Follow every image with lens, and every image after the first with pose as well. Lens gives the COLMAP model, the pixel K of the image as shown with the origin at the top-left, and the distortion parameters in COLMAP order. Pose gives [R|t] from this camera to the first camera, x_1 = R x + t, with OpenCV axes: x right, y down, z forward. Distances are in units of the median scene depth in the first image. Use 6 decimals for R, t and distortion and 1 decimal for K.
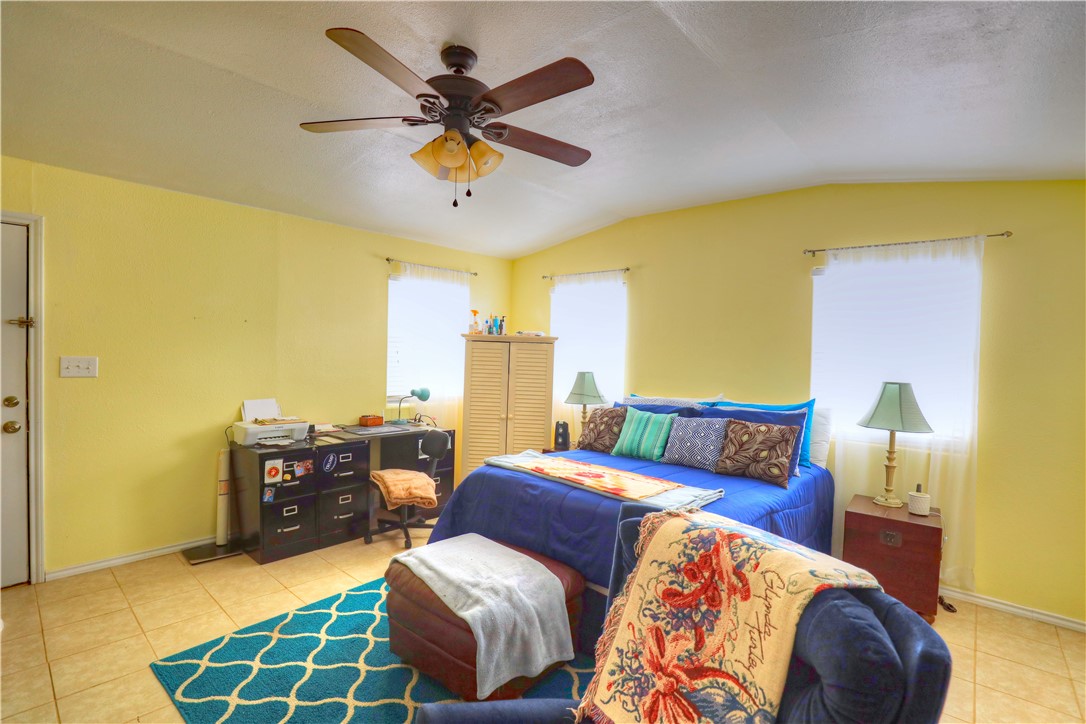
lens RADIAL K [[516.4, 0, 547.5], [0, 516.4, 365.3], [0, 0, 1]] dist [-0.029017, 0.000195]
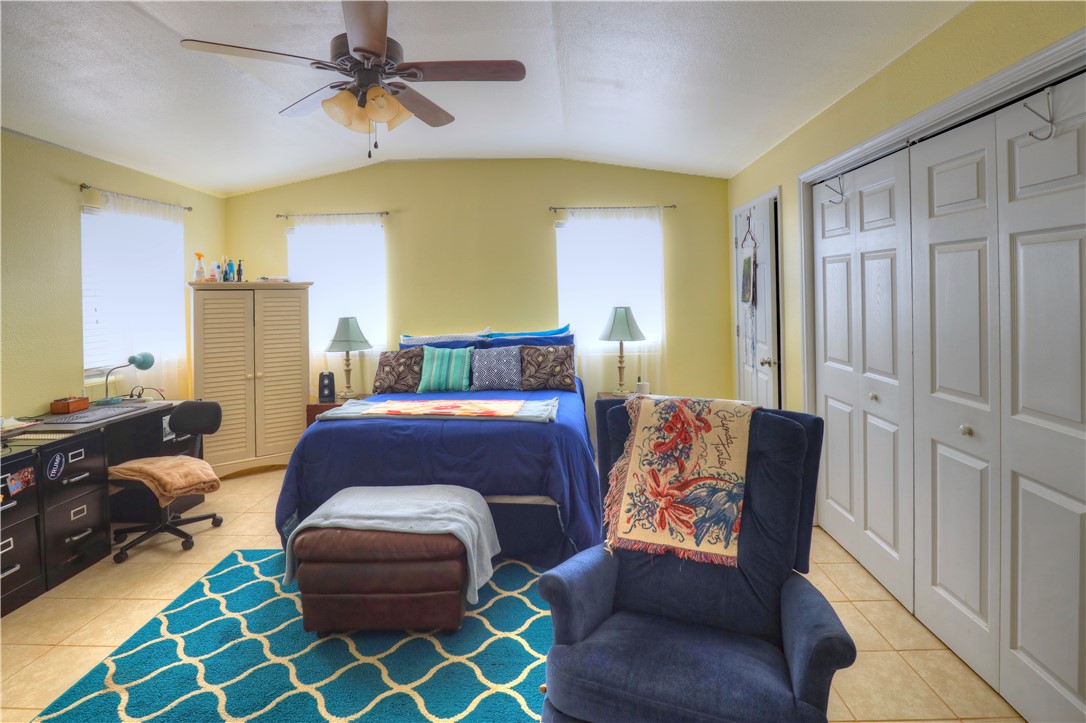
lens RADIAL K [[543.0, 0, 550.7], [0, 543.0, 295.9], [0, 0, 1]] dist [-0.020473, 0.001496]
pose [[0.769957, -0.047347, 0.636337, -0.425920], [0.058562, 0.998278, 0.003418, -0.013135], [-0.635403, 0.034634, 0.771404, -0.032233]]
